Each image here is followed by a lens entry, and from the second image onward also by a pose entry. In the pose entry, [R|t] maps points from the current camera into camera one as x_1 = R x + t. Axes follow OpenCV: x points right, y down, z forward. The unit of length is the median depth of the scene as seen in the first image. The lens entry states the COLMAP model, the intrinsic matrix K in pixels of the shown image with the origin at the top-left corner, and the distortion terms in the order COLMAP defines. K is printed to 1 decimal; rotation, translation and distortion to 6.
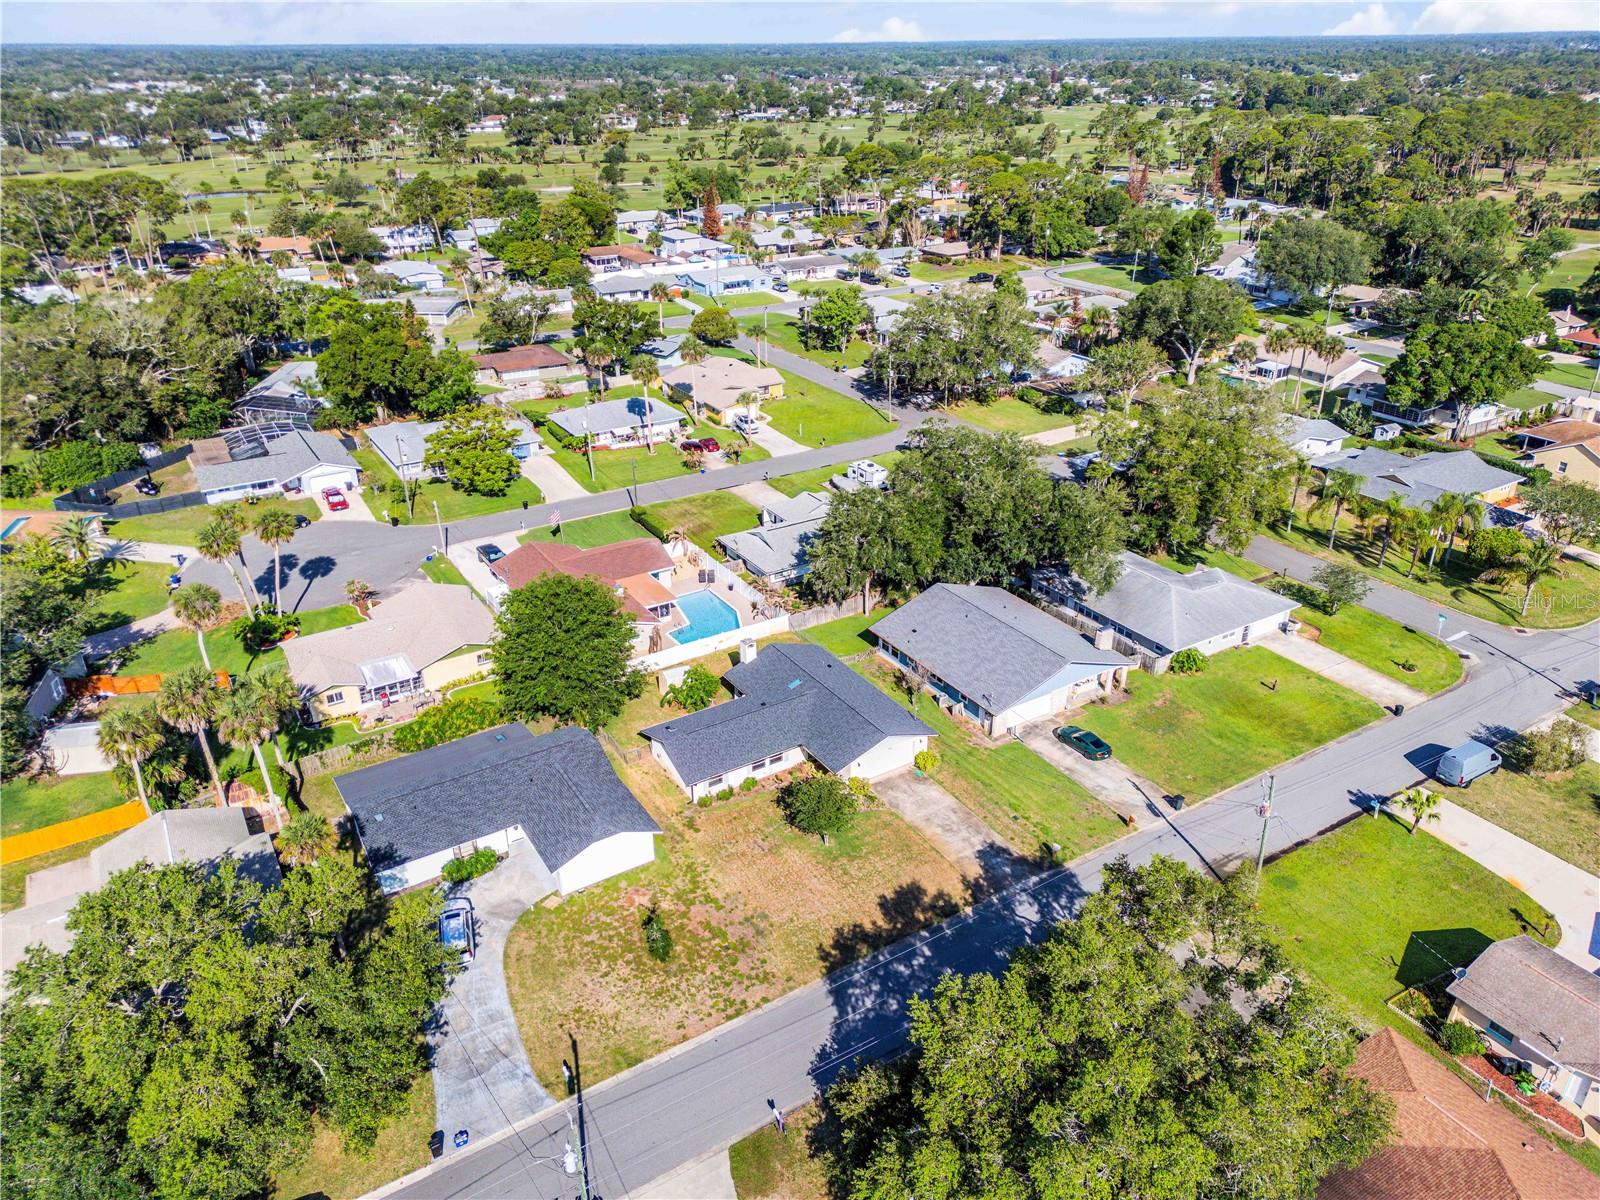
lens RADIAL K [[1119.1, 0, 800.0], [0, 1119.1, 600.0], [0, 0, 1]] dist [0.135946, -0.195657]
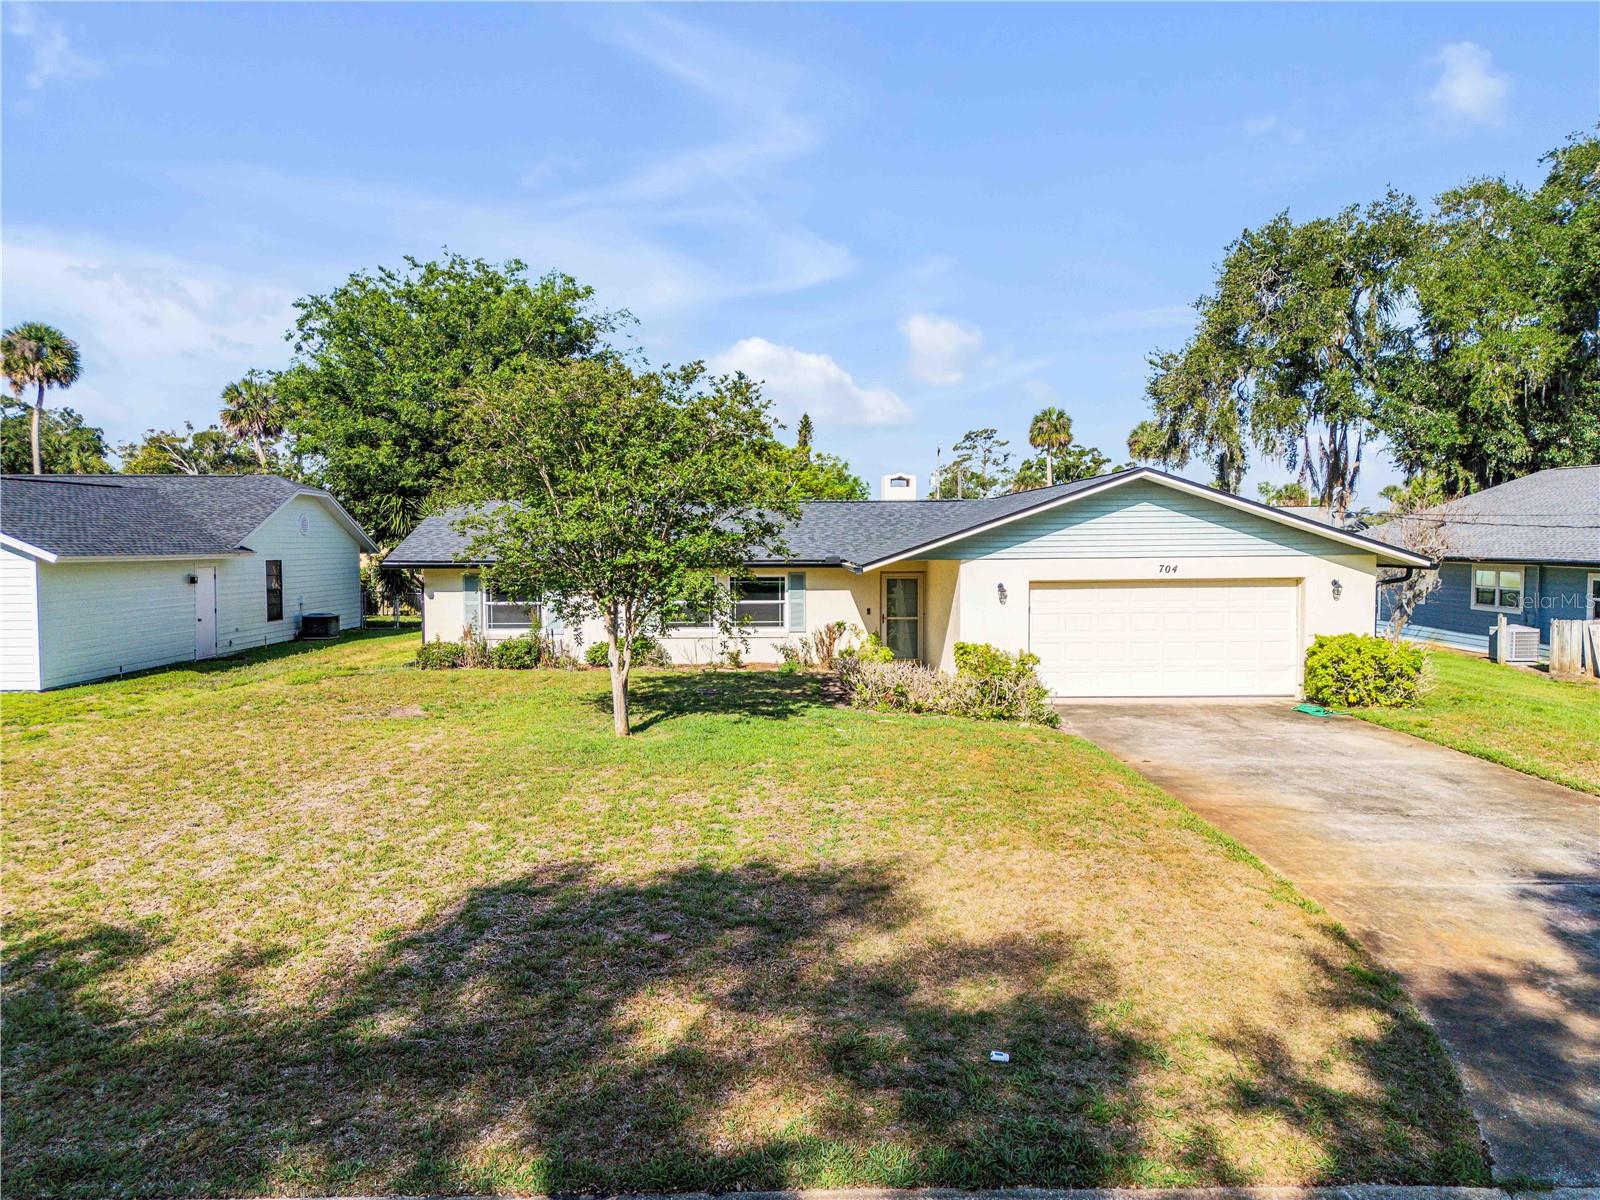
lens RADIAL K [[1124.5, 0, 794.8], [0, 1124.5, 600.9], [0, 0, 1]] dist [0.081822, -0.086156]
pose [[0.853521, 0.029929, -0.520199, 0.125340], [-0.232648, 0.915200, -0.329065, 0.213996], [0.466237, 0.401887, 0.788105, 0.718693]]
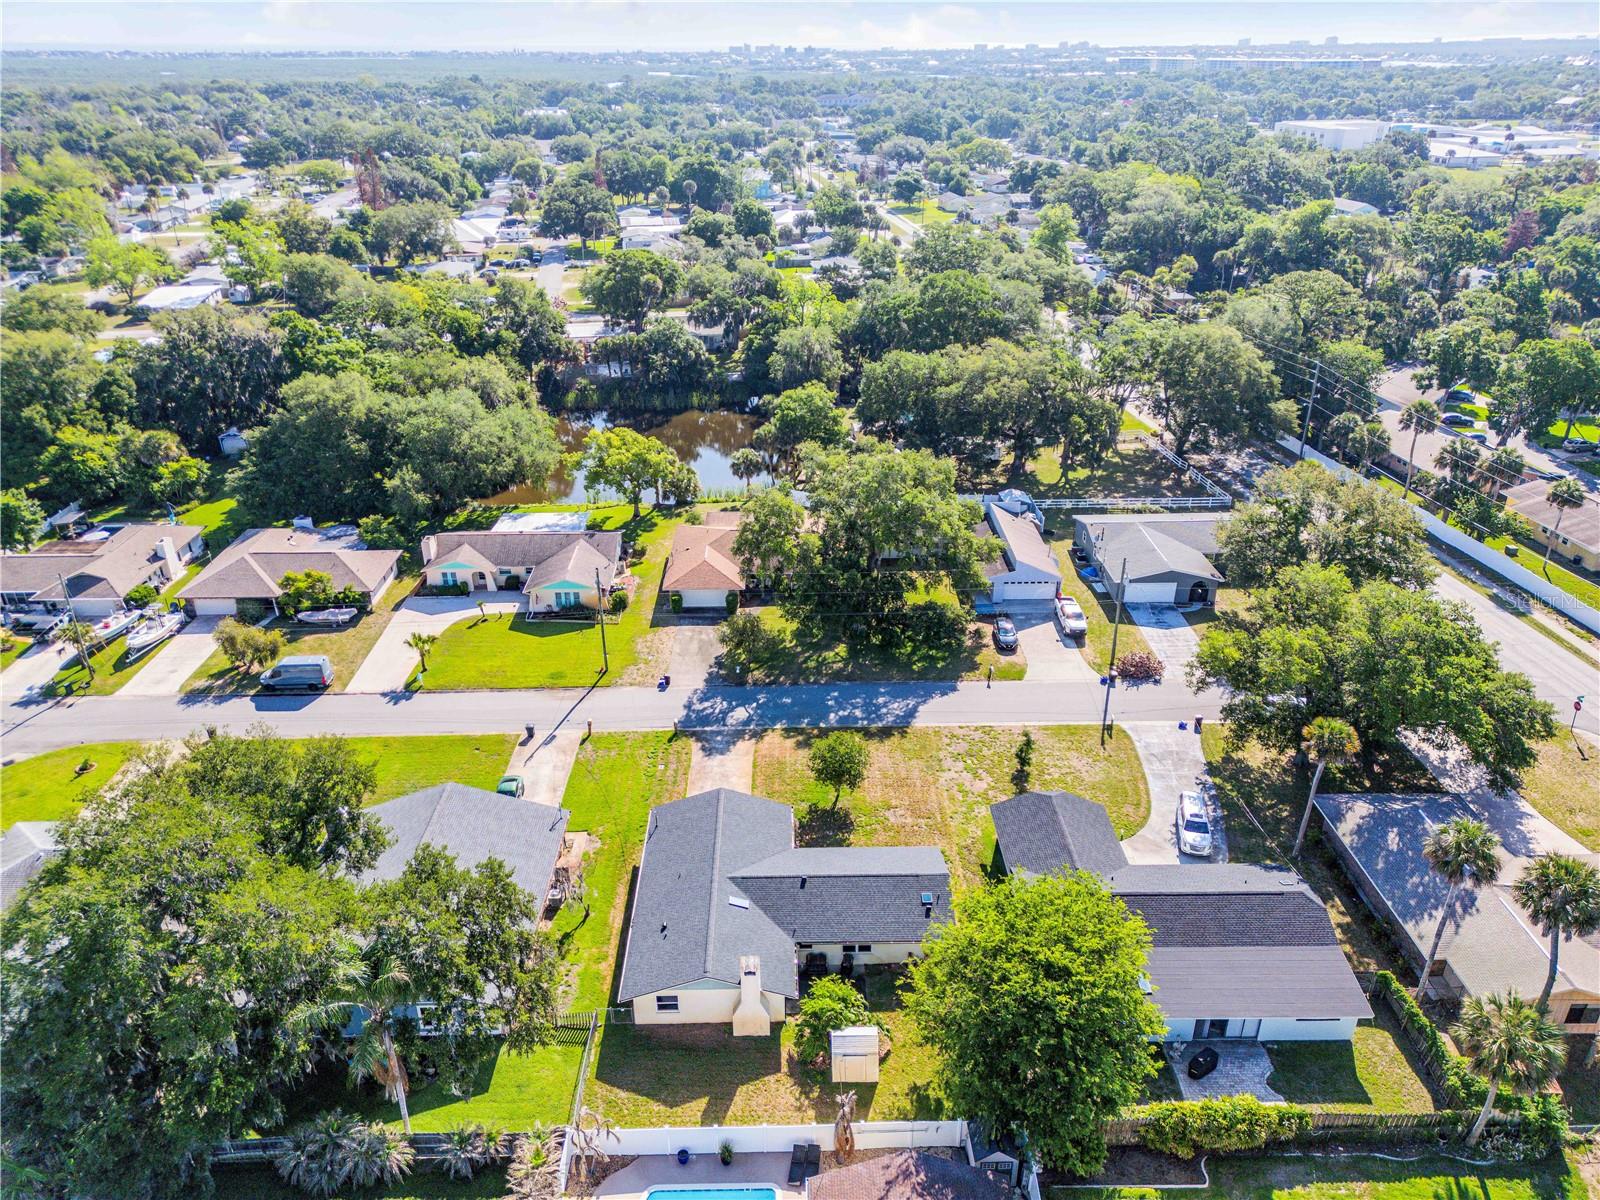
lens RADIAL K [[1124.5, 0, 794.8], [0, 1124.5, 600.9], [0, 0, 1]] dist [0.081822, -0.086156]
pose [[-0.852773, -0.225376, 0.471151, -0.336722], [0.234620, 0.640646, 0.731113, -0.575265], [-0.466617, 0.734015, -0.493448, 1.188679]]
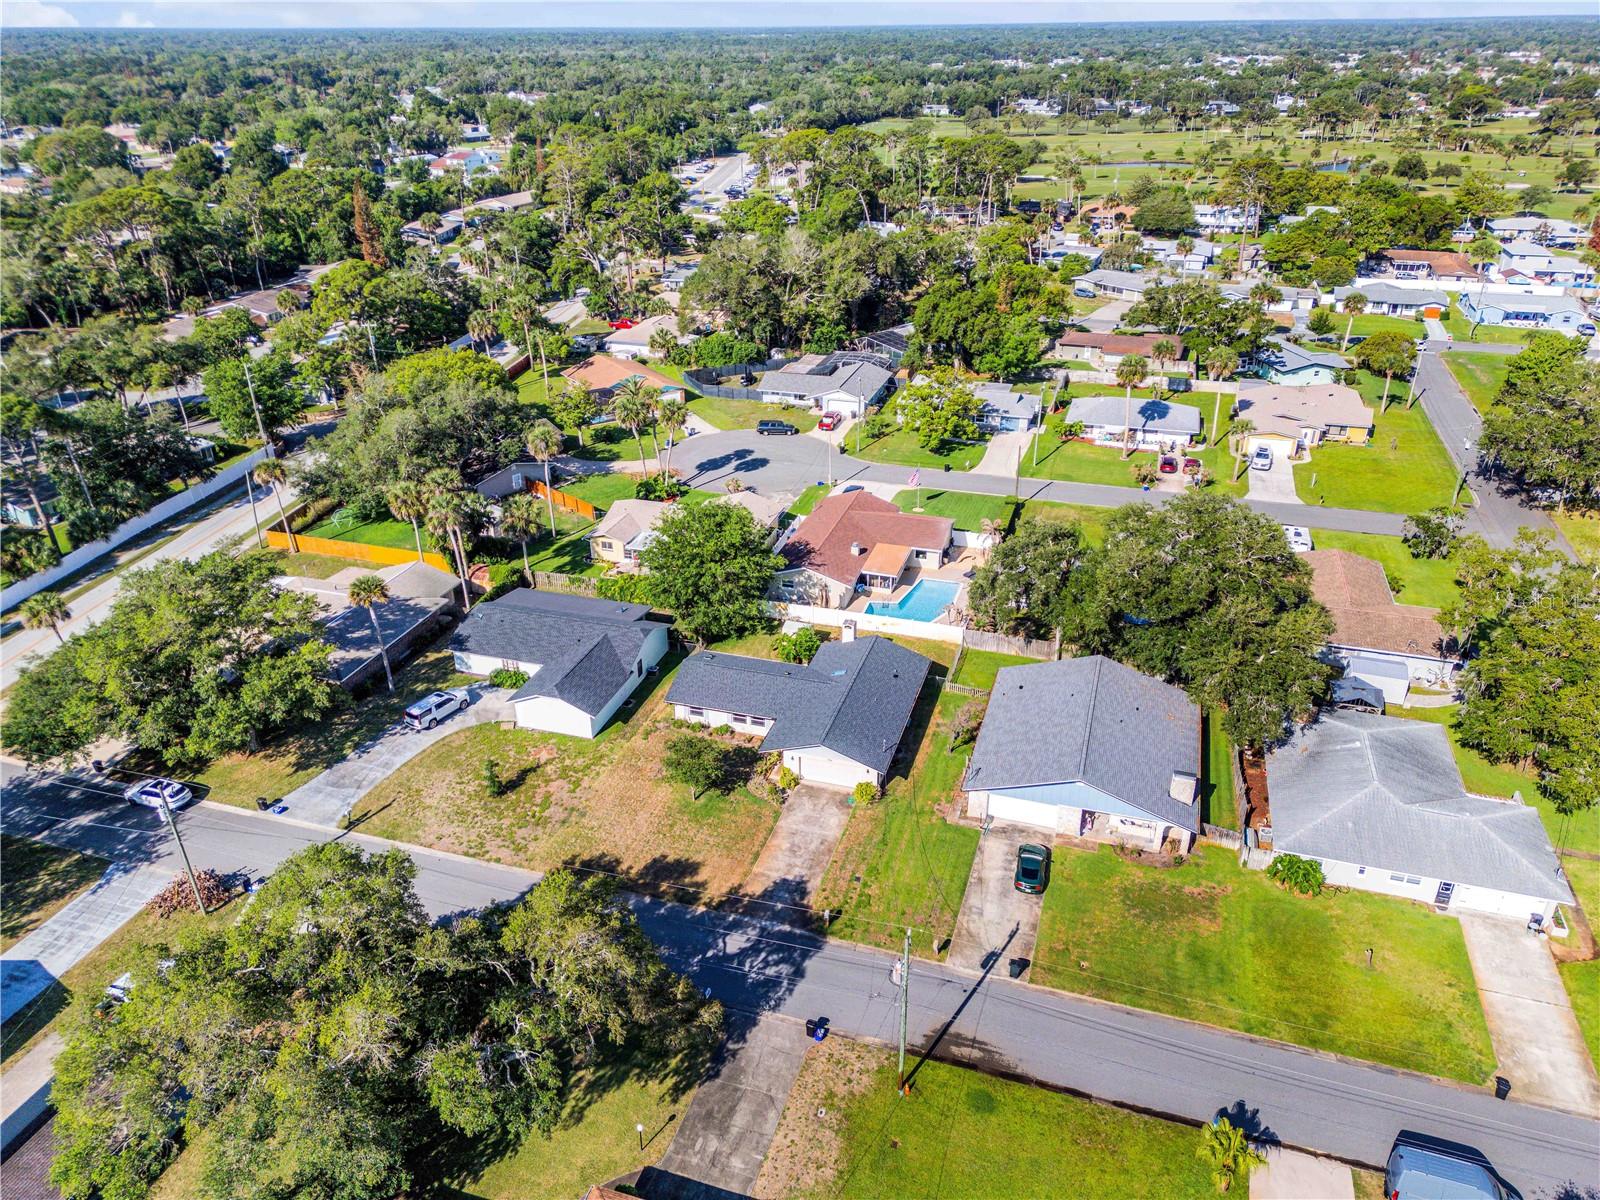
lens RADIAL K [[1119.1, 0, 800.0], [0, 1119.1, 600.0], [0, 0, 1]] dist [0.135946, -0.195657]
pose [[0.647900, 0.346079, -0.678569, 0.618630], [-0.333393, 0.929810, 0.155890, -0.127737], [0.684891, 0.125229, 0.717804, 0.246751]]
